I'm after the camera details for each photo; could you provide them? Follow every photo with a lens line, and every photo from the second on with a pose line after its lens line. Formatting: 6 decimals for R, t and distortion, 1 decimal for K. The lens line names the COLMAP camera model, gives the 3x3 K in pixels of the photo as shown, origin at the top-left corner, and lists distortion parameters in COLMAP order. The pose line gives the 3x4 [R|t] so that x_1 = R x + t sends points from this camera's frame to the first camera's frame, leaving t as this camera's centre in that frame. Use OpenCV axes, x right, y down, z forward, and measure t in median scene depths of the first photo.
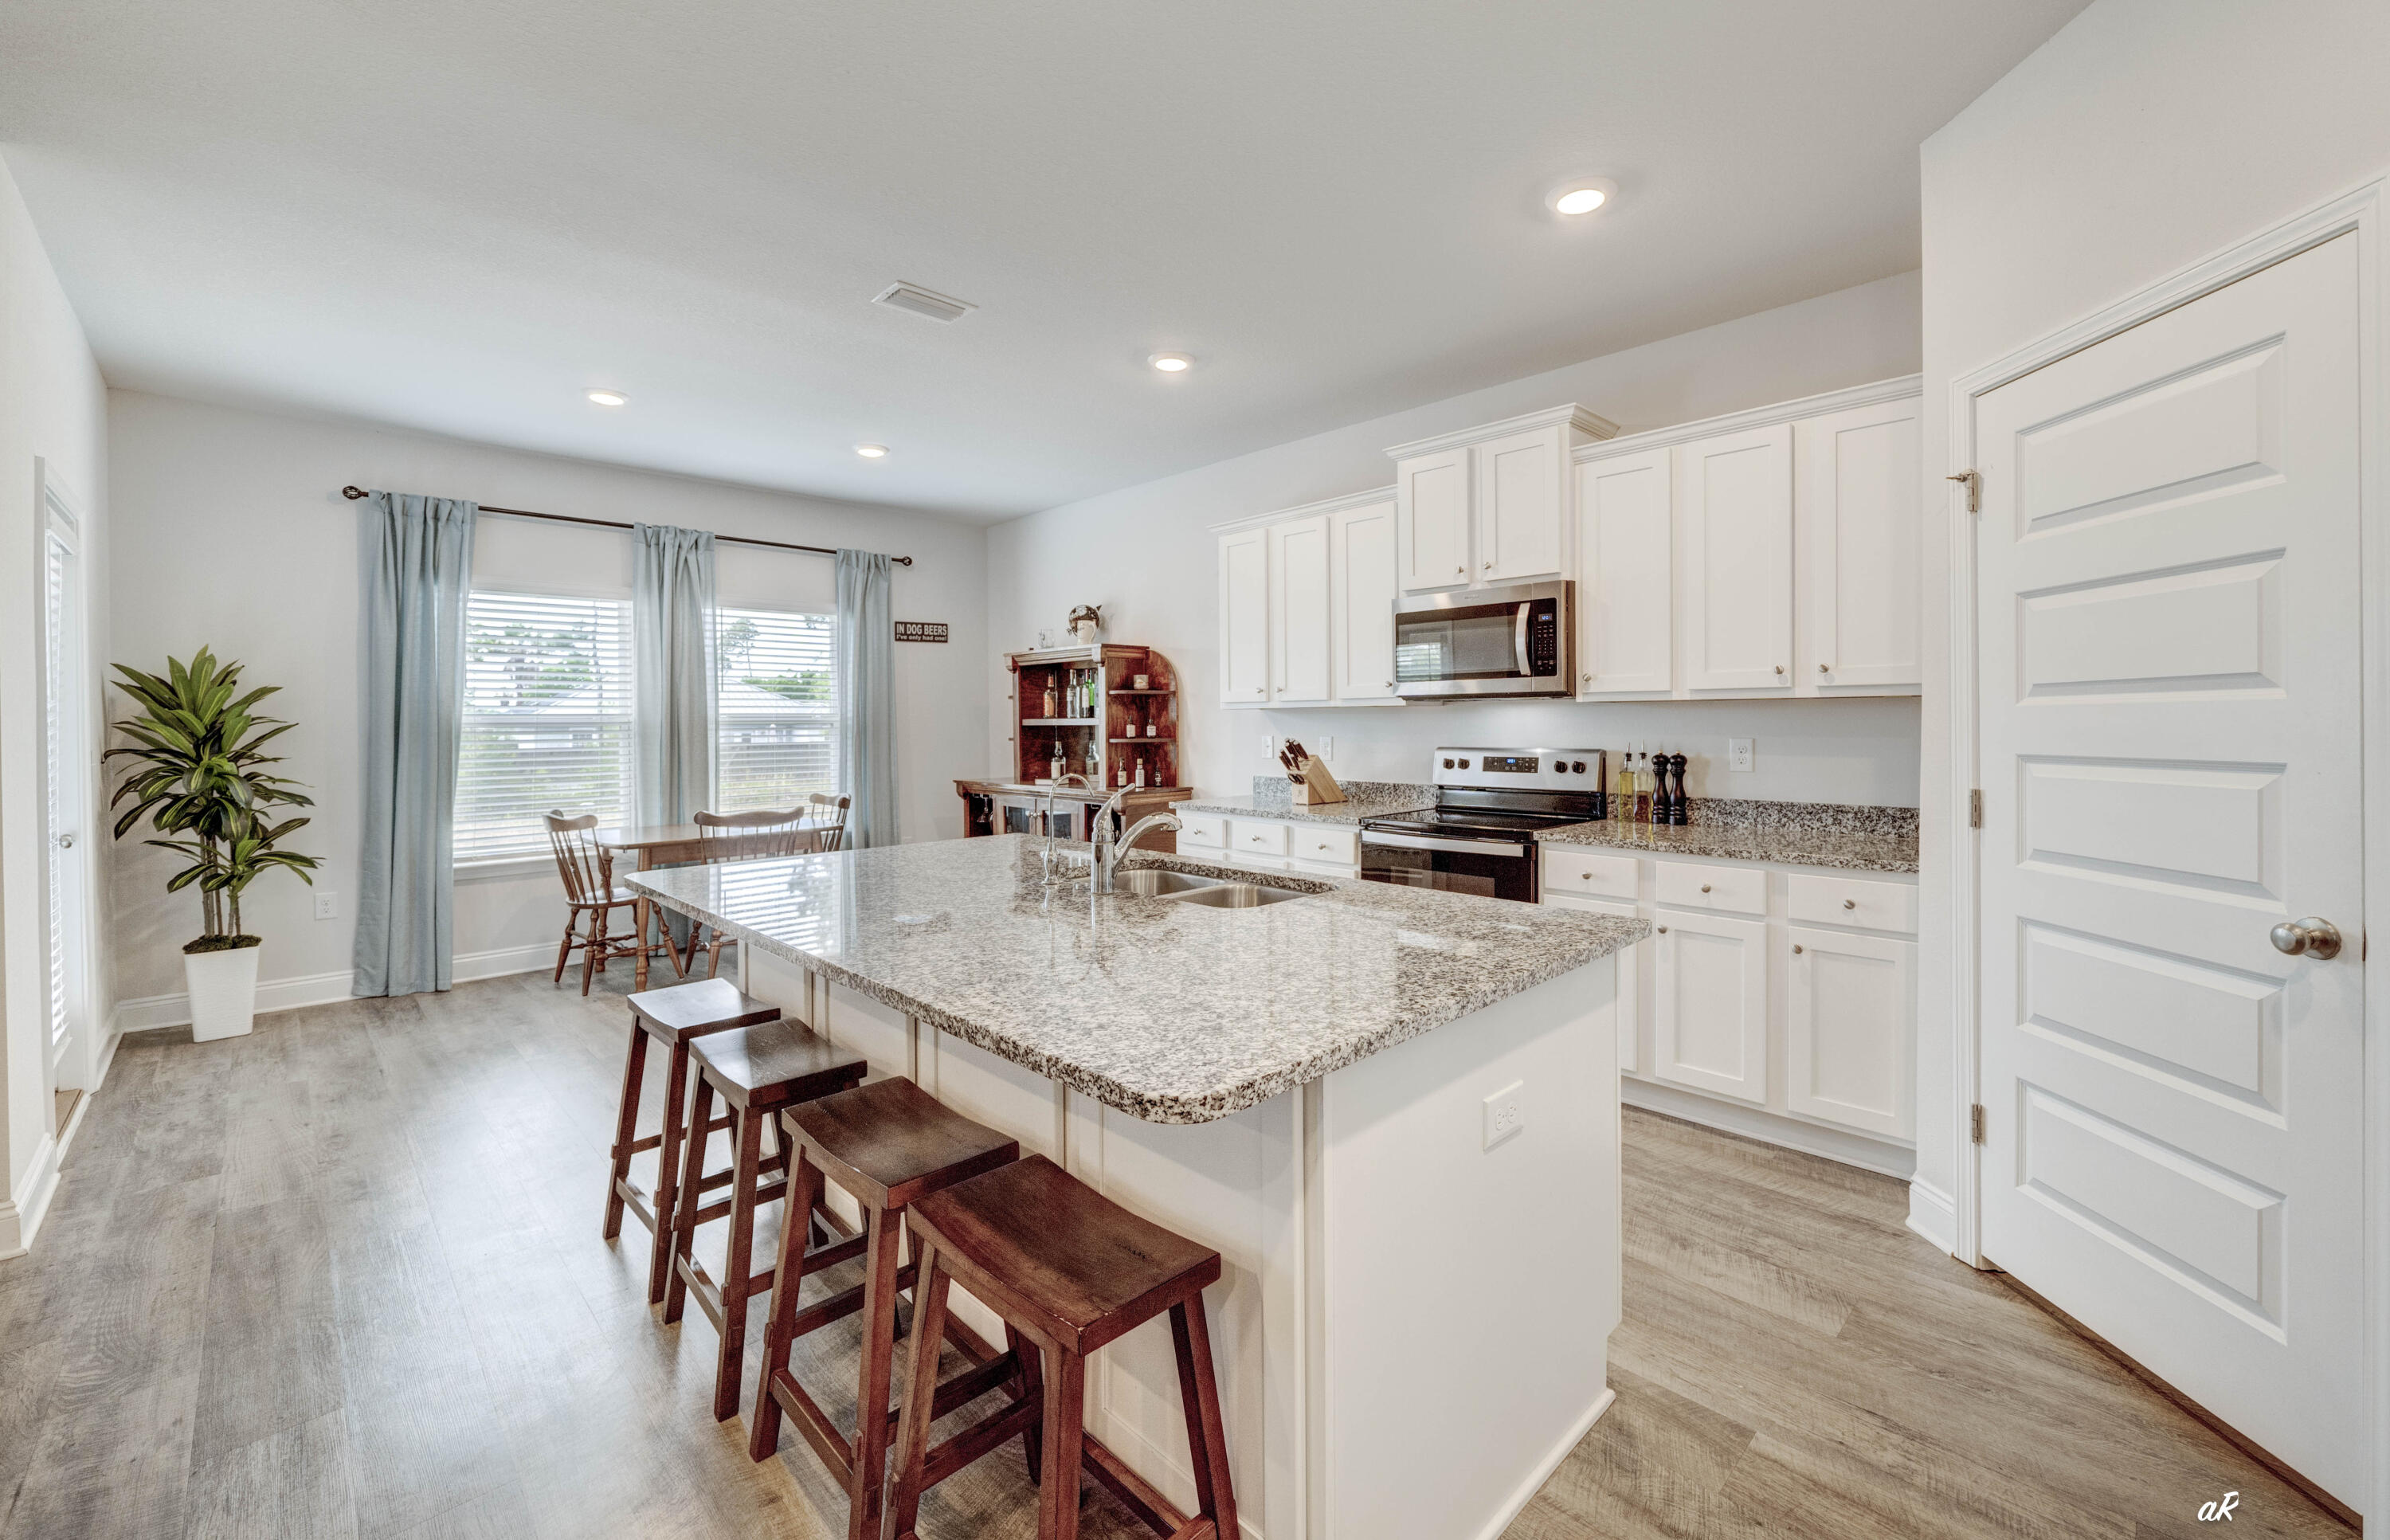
lens RADIAL K [[950.8, 0, 1258.9], [0, 950.8, 729.1], [0, 0, 1]] dist [-0.009045, -0.000215]
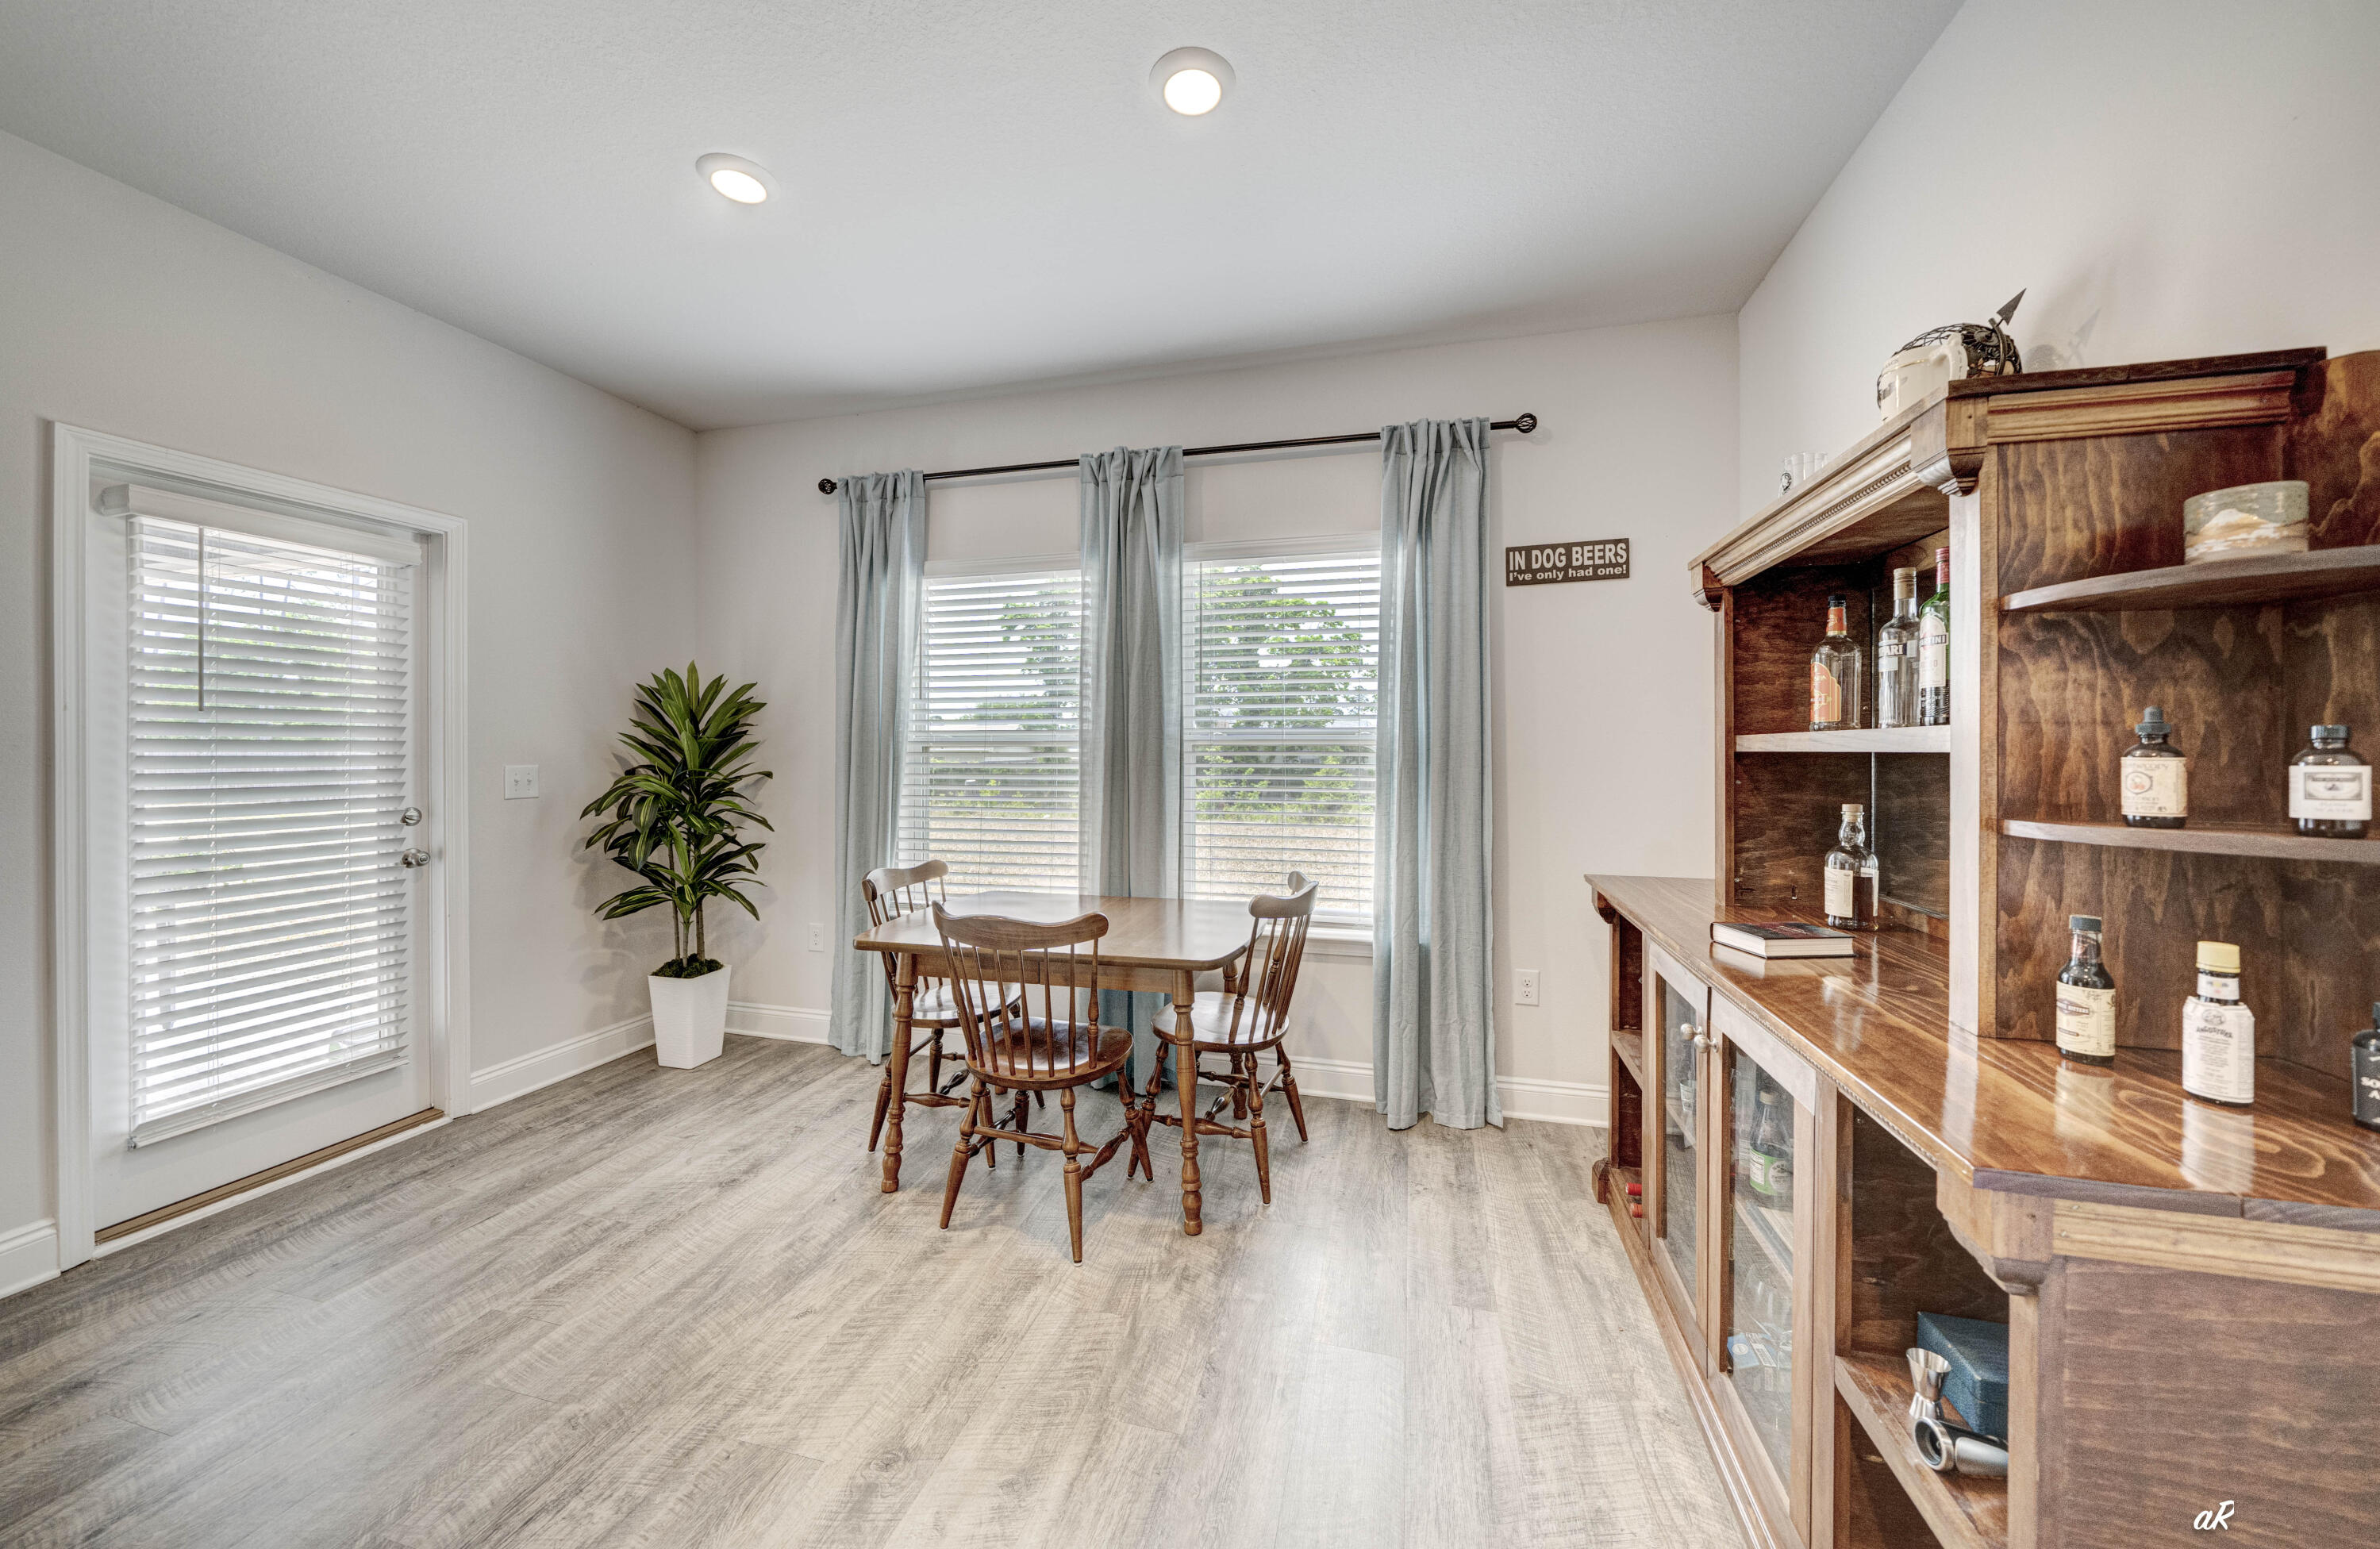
lens RADIAL K [[832.8, 0, 1185.0], [0, 832.8, 752.0], [0, 0, 1]] dist [-0.002388, -0.000342]
pose [[0.472425, 0.010109, -0.881313, -0.108386], [-0.010738, 0.999926, 0.005713, -0.005702], [0.881305, 0.006765, 0.472499, 1.020993]]
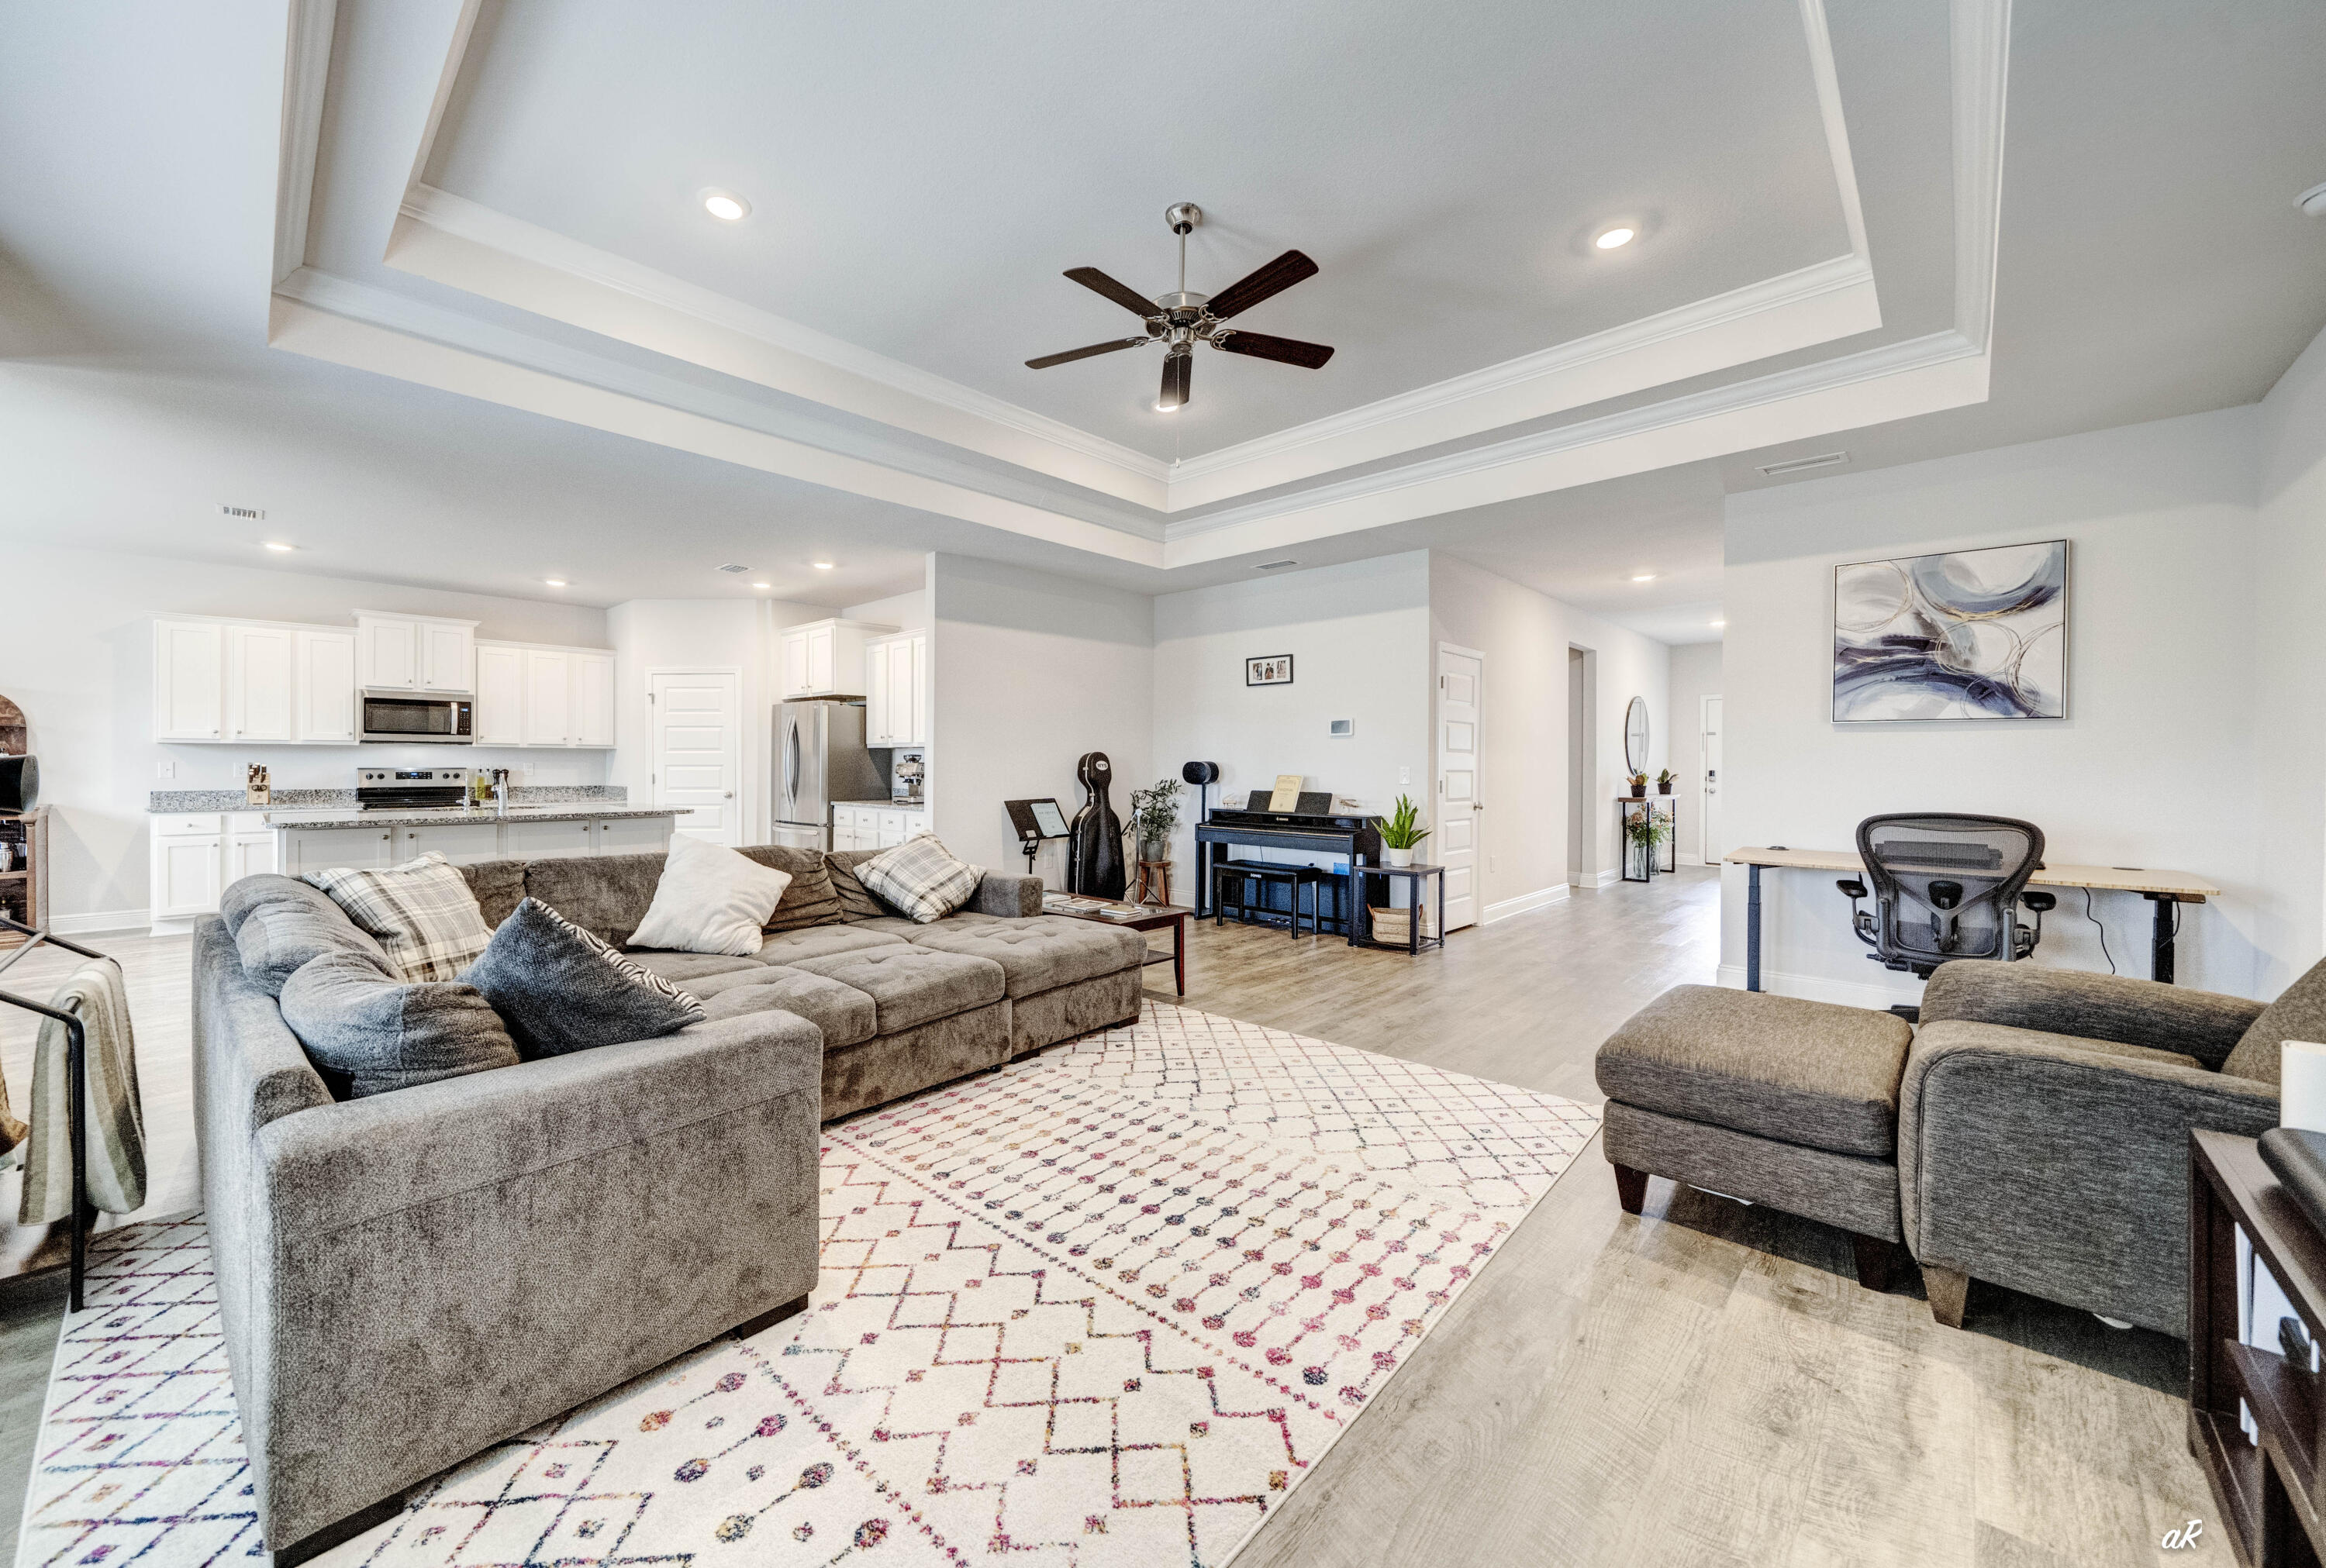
lens RADIAL K [[840.0, 0, 1061.9], [0, 840.0, 770.0], [0, 0, 1]] dist [-0.005743, 0.000422]
pose [[0.053743, -0.002738, 0.998551, -1.457766], [0.002678, 0.999993, 0.002597, 0.023568], [-0.998551, 0.002535, 0.053750, -0.490377]]
